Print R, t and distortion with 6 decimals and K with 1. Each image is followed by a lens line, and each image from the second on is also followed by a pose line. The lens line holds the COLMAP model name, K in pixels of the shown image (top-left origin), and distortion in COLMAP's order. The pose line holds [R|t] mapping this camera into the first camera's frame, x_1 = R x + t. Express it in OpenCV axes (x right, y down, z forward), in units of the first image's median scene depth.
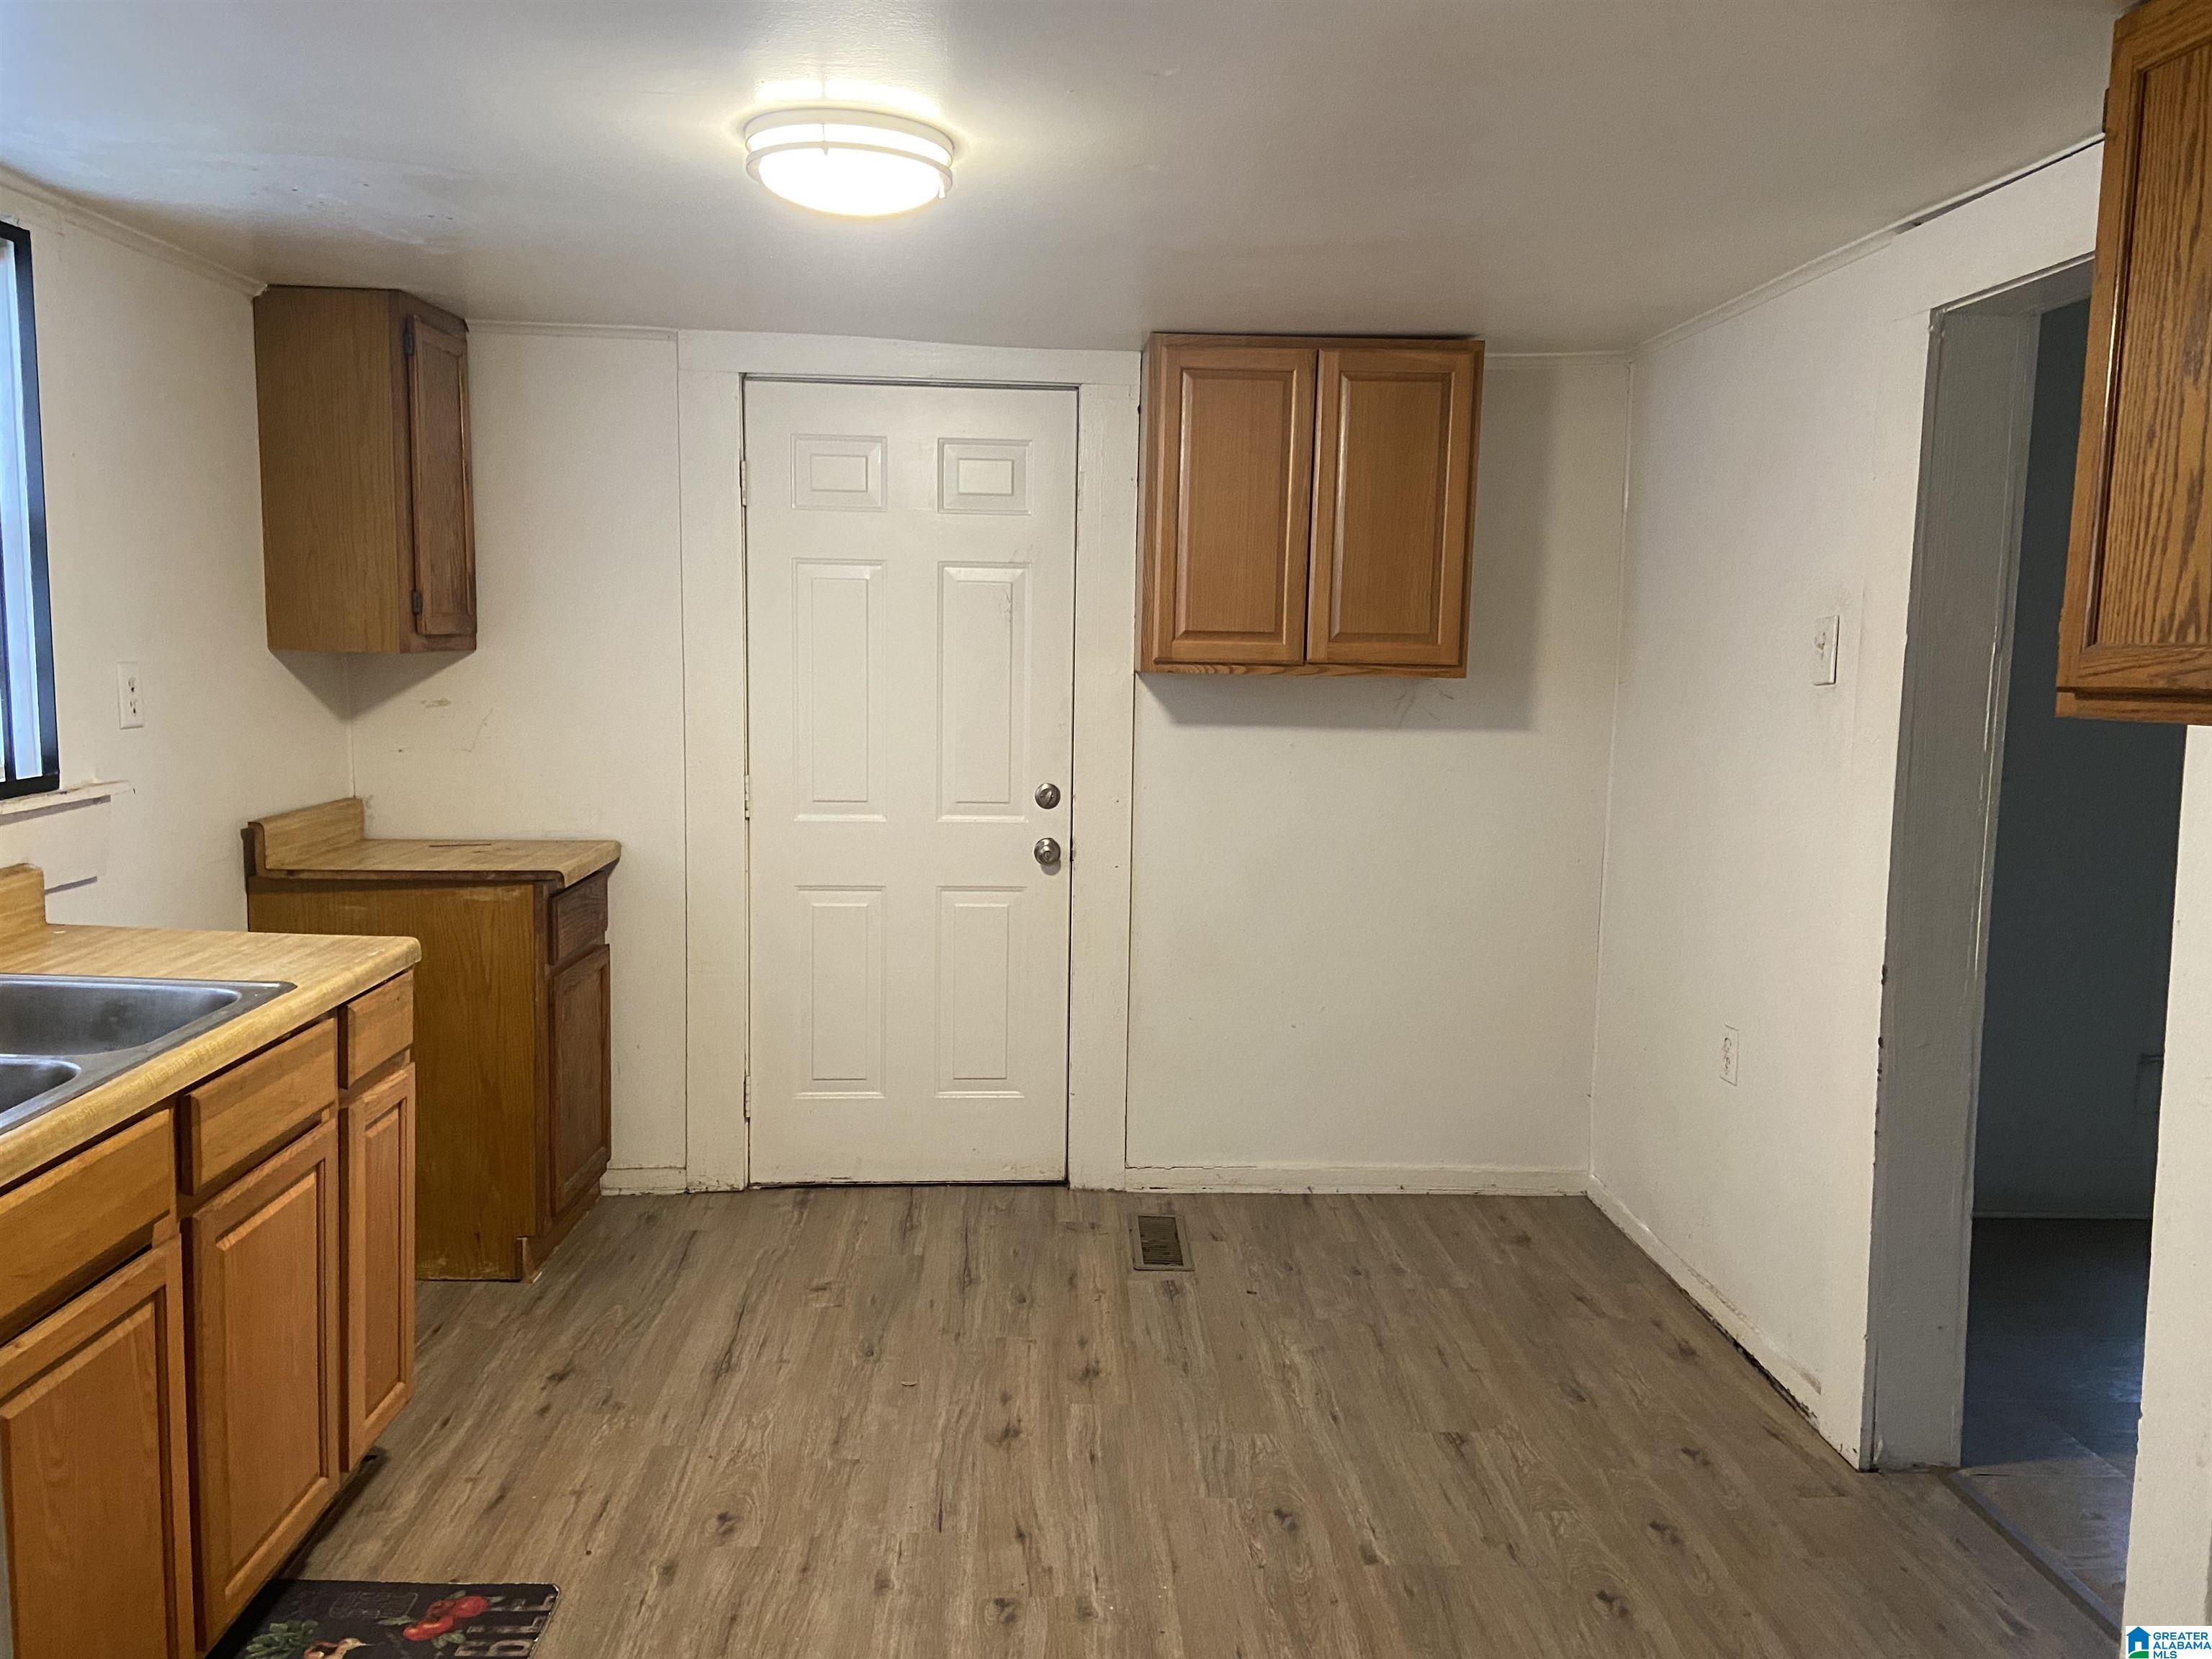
lens RADIAL K [[1669.0, 0, 1096.5], [0, 1669.0, 820.8], [0, 0, 1]] dist [0.141548, -0.167574]
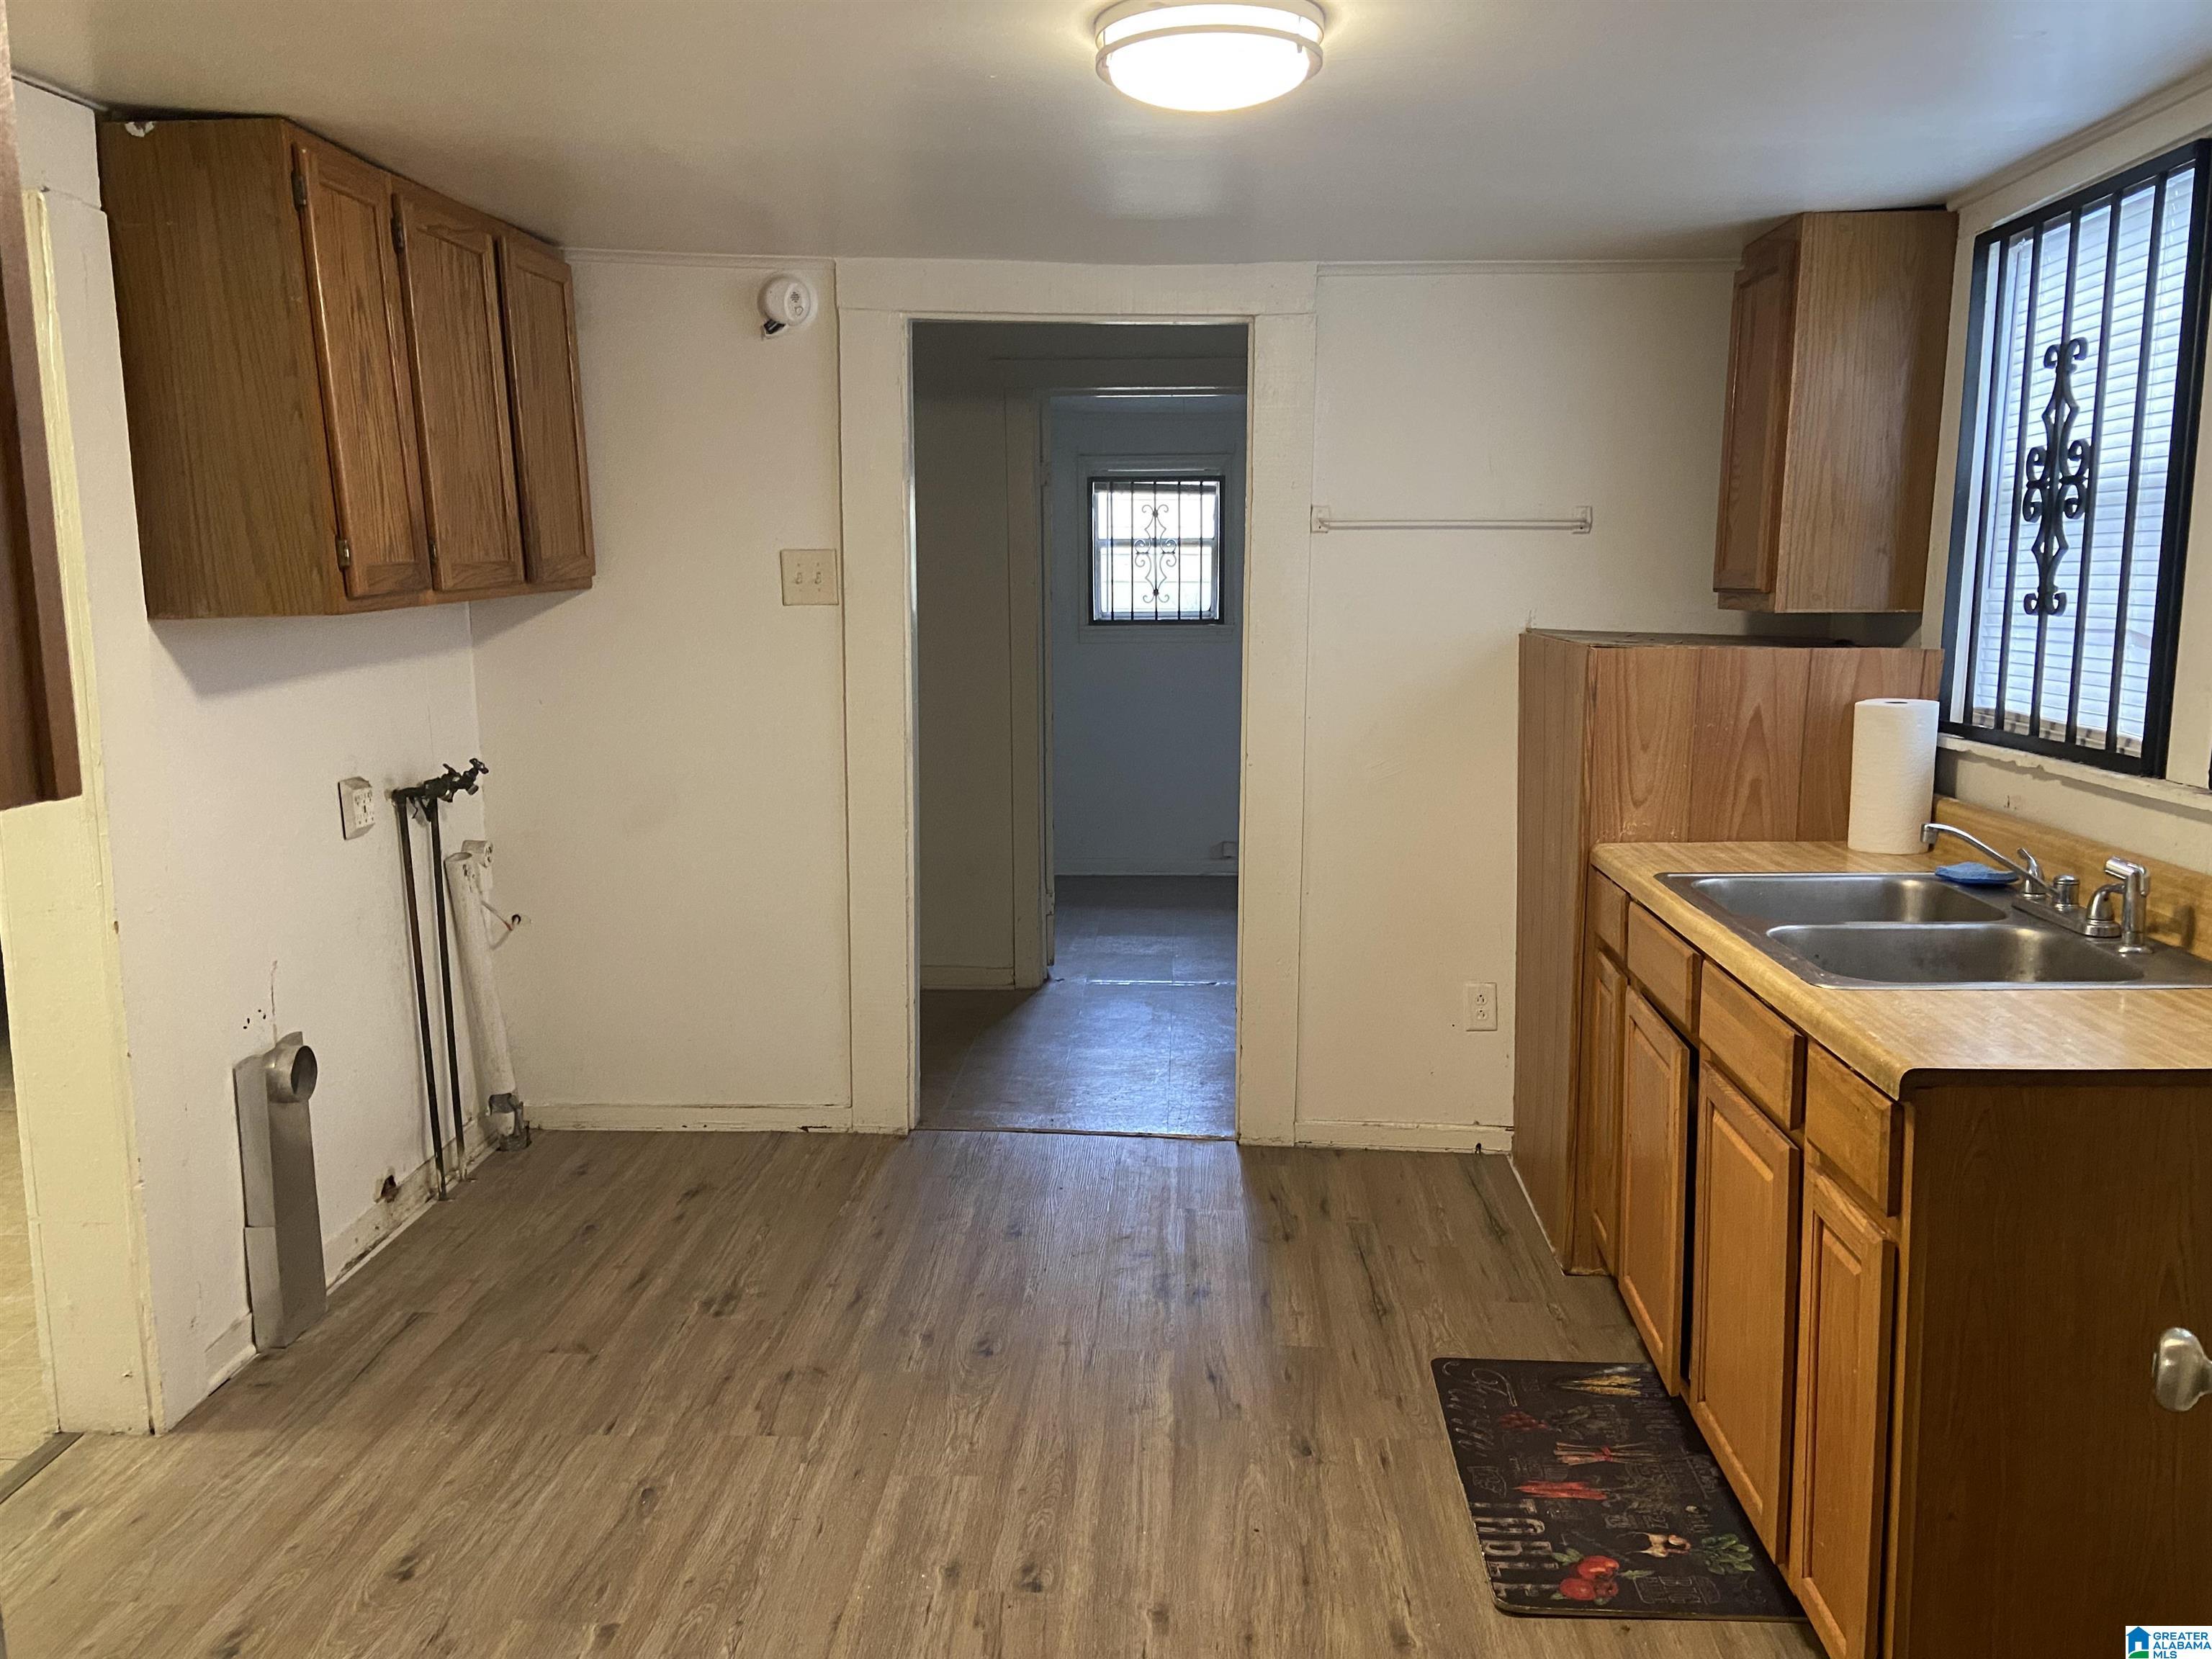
lens RADIAL K [[1669.0, 0, 1096.5], [0, 1669.0, 820.8], [0, 0, 1]] dist [0.141548, -0.167574]
pose [[-0.995047, -0.033479, 0.093593, -0.156938], [-0.007262, 0.963541, 0.267463, -0.204383], [-0.099135, 0.265458, -0.959012, 1.707362]]
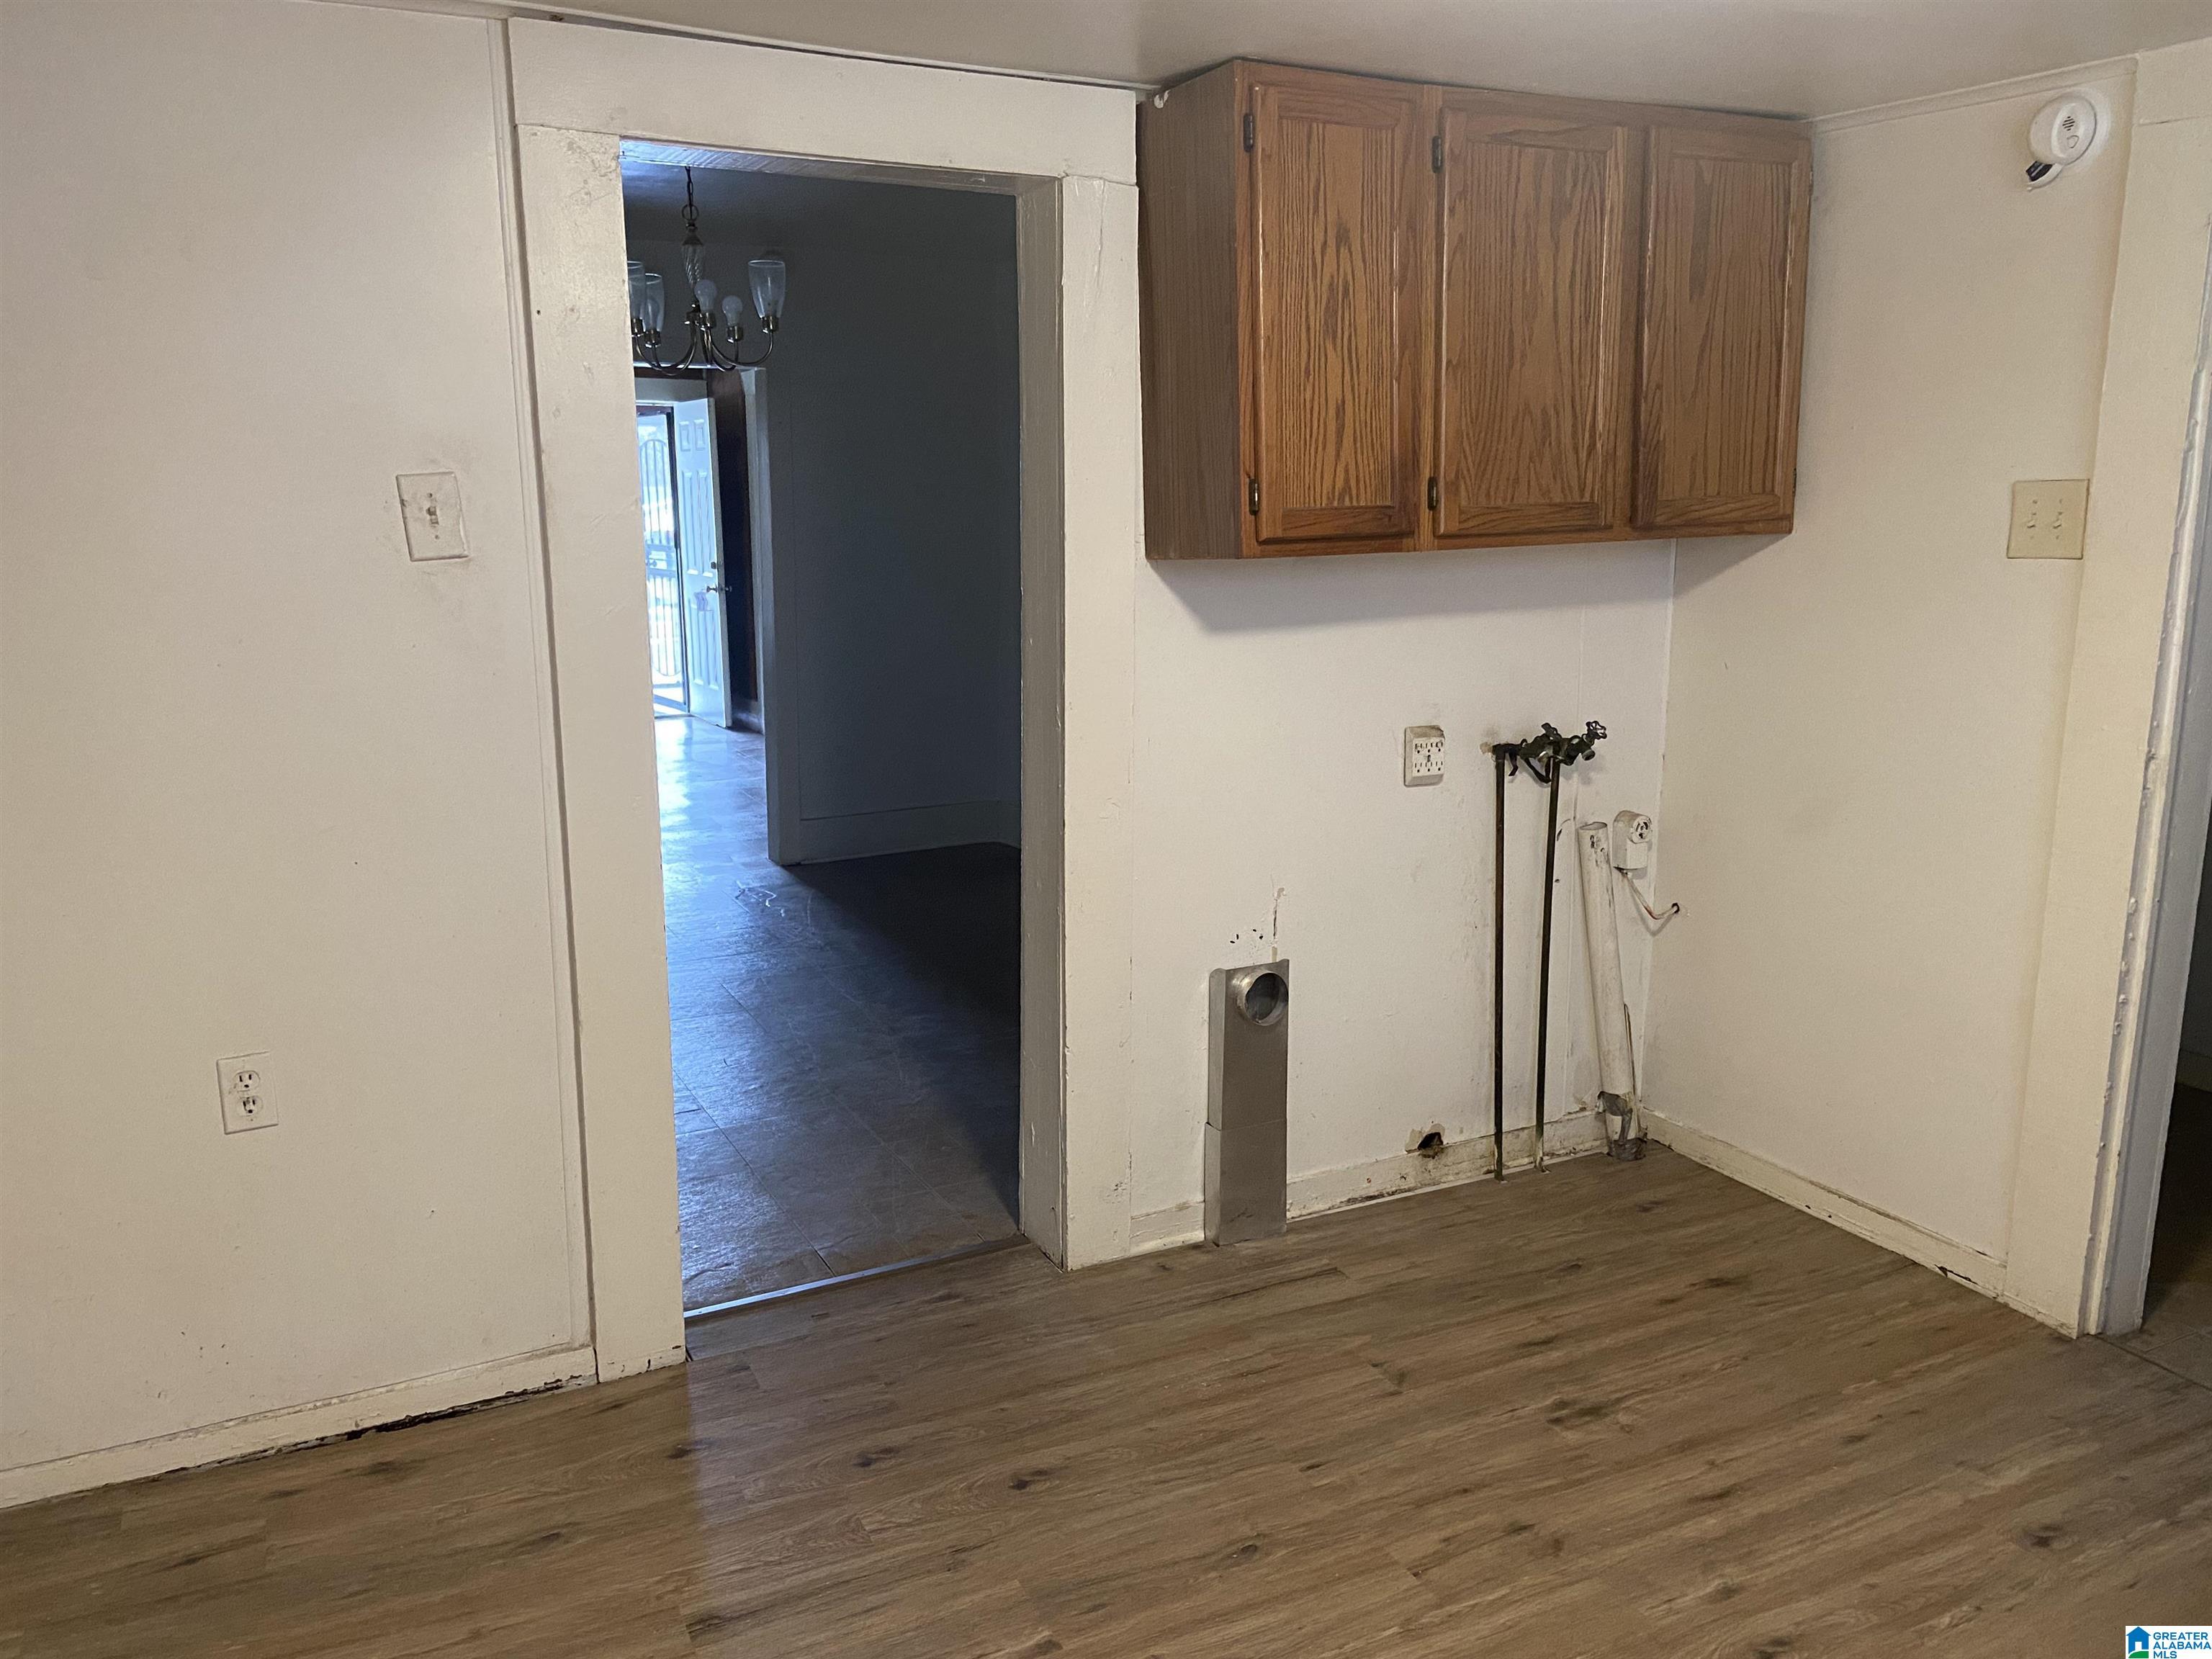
lens RADIAL K [[1652.6, 0, 1099.7], [0, 1652.6, 794.7], [0, 0, 1]] dist [0.133819, -0.173694]
pose [[-0.400860, -0.177608, 0.898758, -0.505790], [0.096910, 0.967303, 0.234377, -0.150634], [-0.910999, 0.181051, -0.370542, 1.203374]]
